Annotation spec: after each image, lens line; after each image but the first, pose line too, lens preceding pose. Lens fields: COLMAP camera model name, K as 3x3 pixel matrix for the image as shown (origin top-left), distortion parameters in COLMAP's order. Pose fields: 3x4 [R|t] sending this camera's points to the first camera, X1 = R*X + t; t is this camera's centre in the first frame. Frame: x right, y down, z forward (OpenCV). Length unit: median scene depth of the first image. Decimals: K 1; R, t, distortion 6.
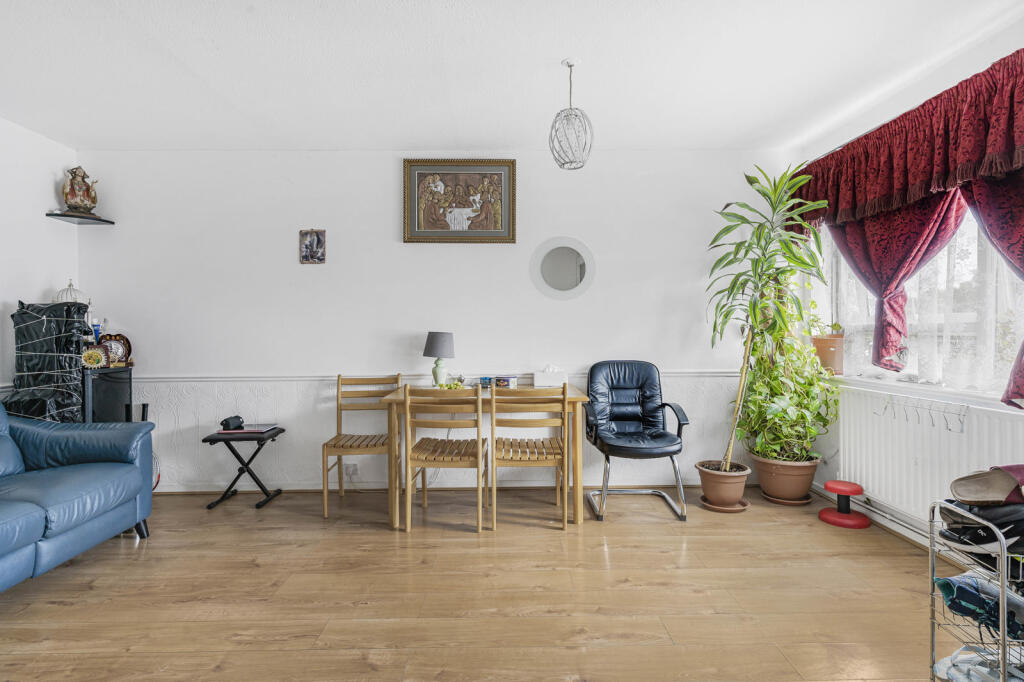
lens RADIAL K [[526.5, 0, 513.2], [0, 526.5, 339.7], [0, 0, 1]] dist [0.000353, 0.000397]
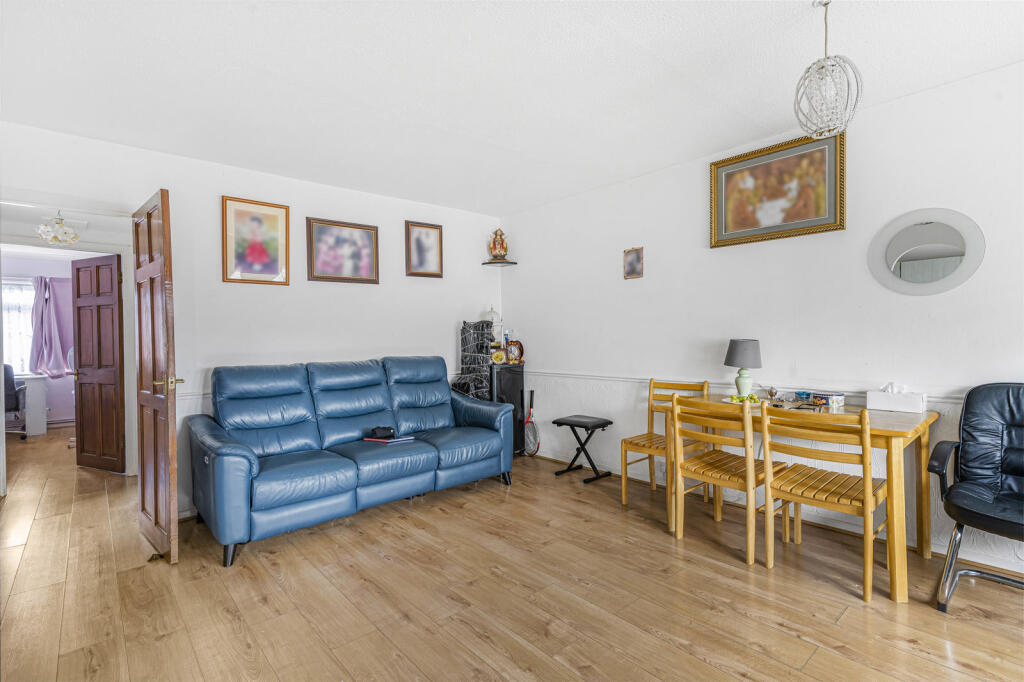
lens RADIAL K [[497.3, 0, 511.5], [0, 497.3, 340.0], [0, 0, 1]] dist [0.002747, 0.001098]
pose [[0.635703, 0.004011, -0.771923, 0.292532], [0.004214, 0.999954, 0.008666, -0.024254], [0.771922, -0.008762, 0.635657, 0.126924]]
